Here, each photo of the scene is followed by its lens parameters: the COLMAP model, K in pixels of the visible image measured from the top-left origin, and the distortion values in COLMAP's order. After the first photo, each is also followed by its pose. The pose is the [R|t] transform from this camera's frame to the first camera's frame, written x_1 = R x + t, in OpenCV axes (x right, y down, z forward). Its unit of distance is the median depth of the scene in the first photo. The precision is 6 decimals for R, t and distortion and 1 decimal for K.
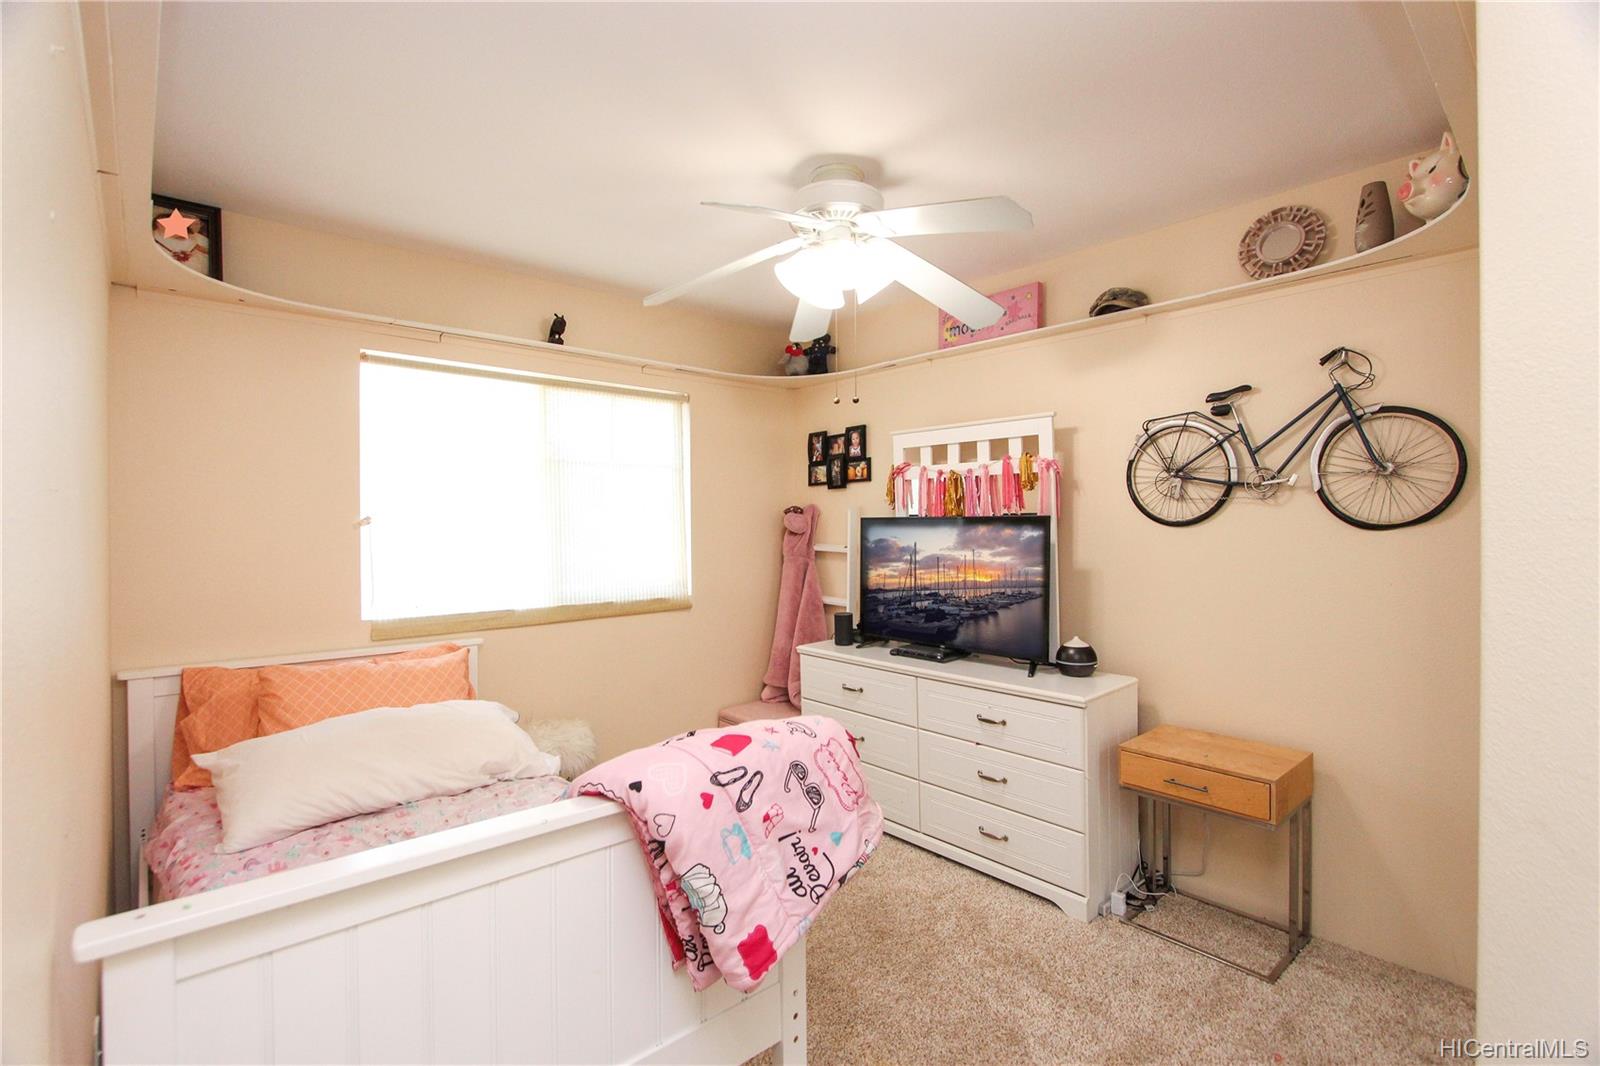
lens RADIAL K [[757.9, 0, 785.5], [0, 757.9, 537.4], [0, 0, 1]] dist [0.001989, 0.001348]
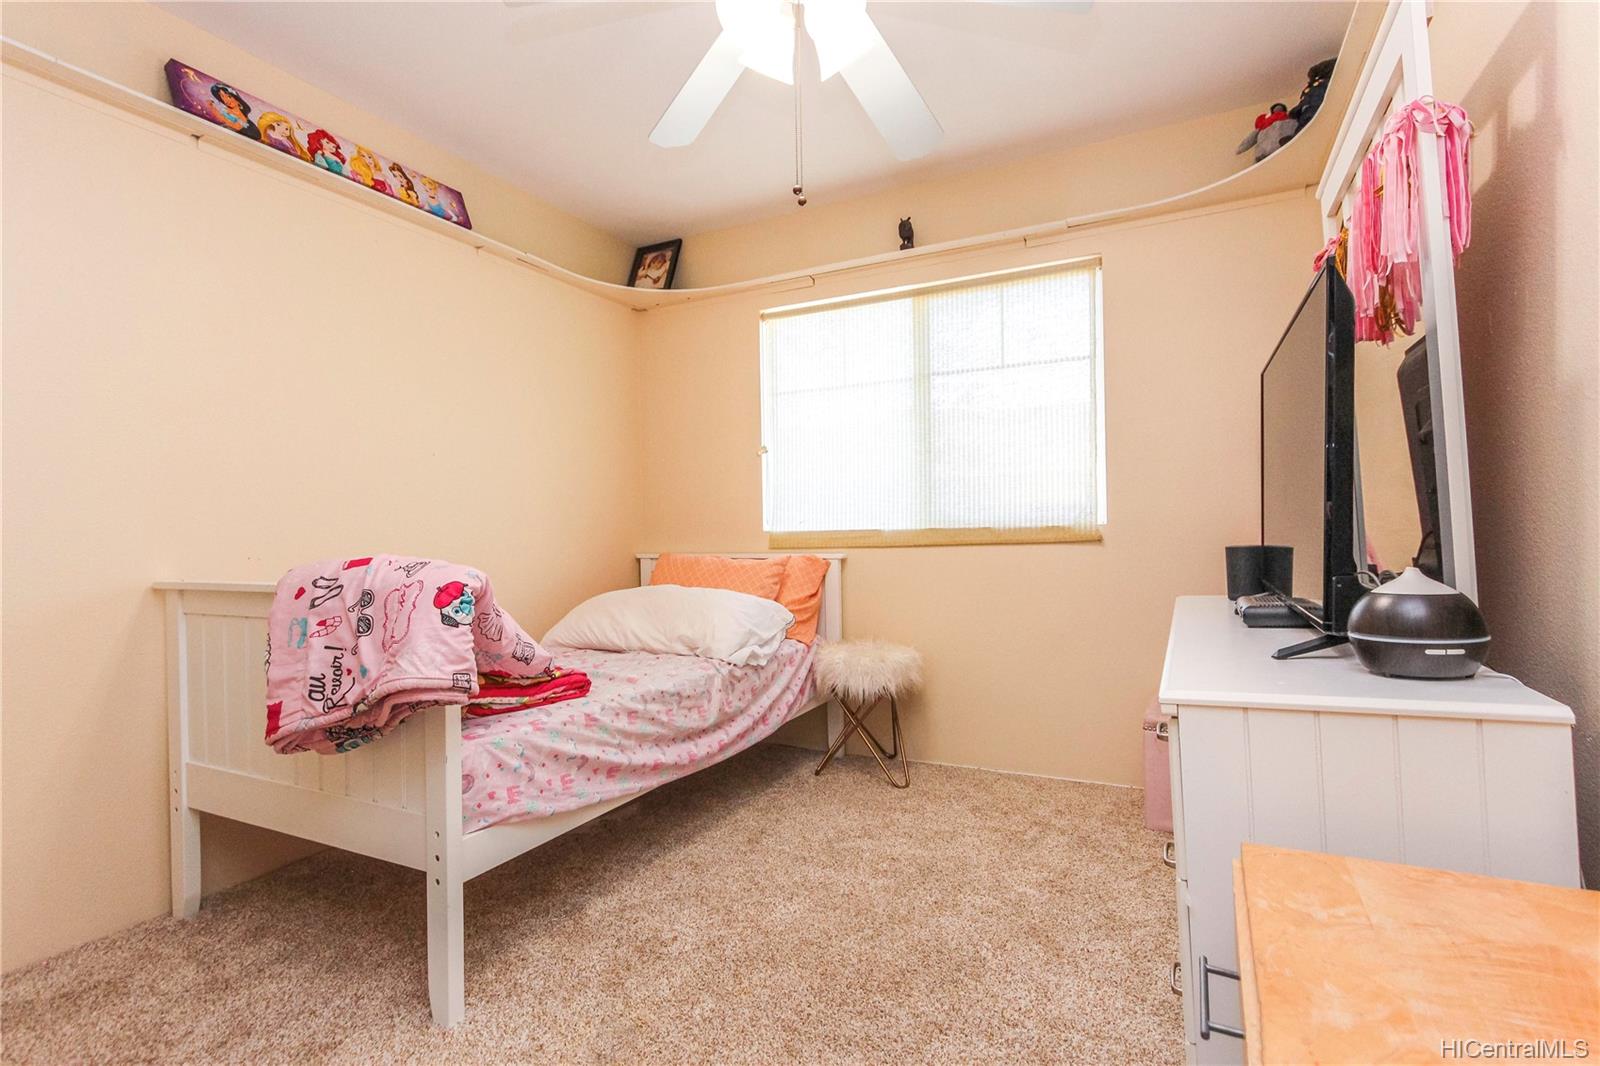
lens RADIAL K [[757.9, 0, 785.5], [0, 757.9, 537.4], [0, 0, 1]] dist [0.001989, 0.001348]
pose [[0.373703, 0.004443, -0.927538, 0.595057], [0.001728, 0.999983, 0.005487, 0.112600], [0.927547, -0.003654, 0.373689, 0.570176]]
